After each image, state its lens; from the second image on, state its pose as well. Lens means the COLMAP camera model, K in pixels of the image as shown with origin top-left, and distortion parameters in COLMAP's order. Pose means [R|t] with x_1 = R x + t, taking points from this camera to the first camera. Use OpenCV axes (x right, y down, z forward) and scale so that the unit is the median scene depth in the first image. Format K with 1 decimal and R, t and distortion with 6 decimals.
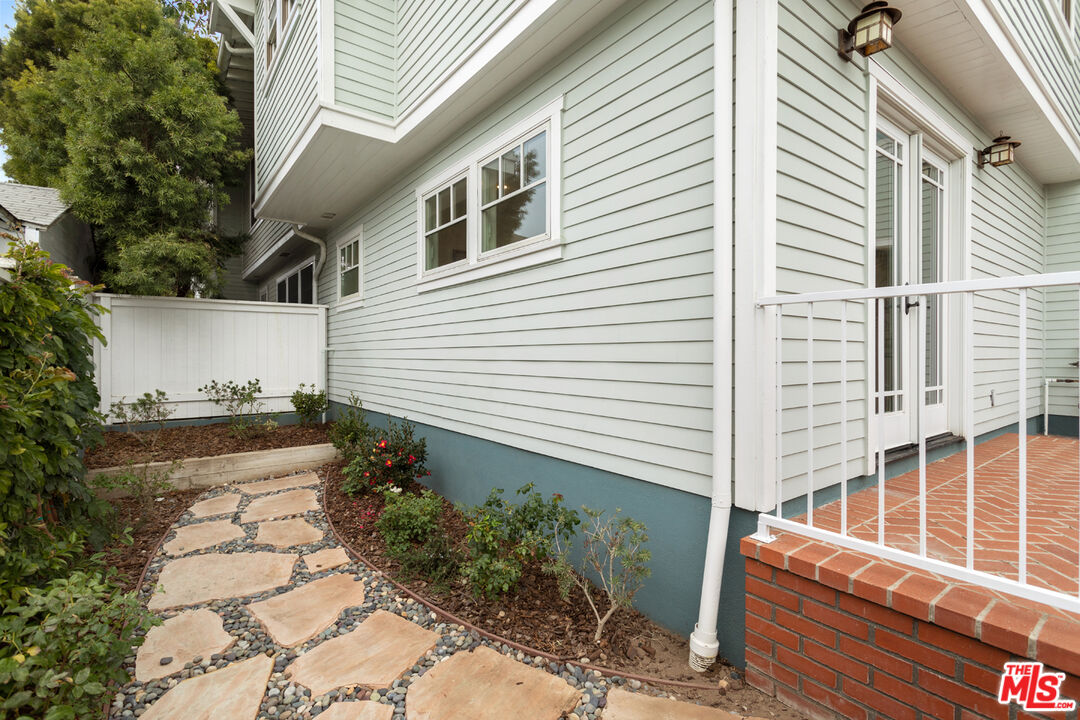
lens RADIAL K [[510.0, 0, 546.0], [0, 510.0, 360.1], [0, 0, 1]] dist [0.003959, 0.000310]
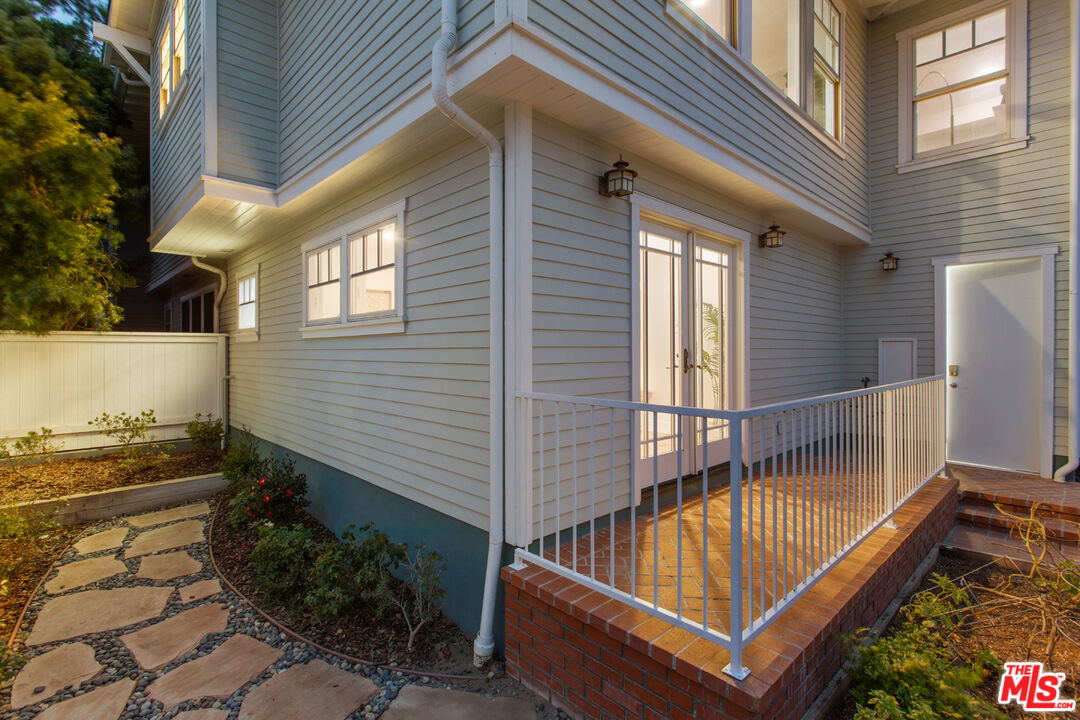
lens RADIAL K [[506.8, 0, 539.0], [0, 506.8, 357.2], [0, 0, 1]] dist [0.001677, 0.000047]
pose [[0.993562, -0.002324, 0.113269, 0.221864], [0.002984, 0.999980, -0.005660, -0.139837], [-0.113254, 0.005962, 0.993548, -0.247632]]
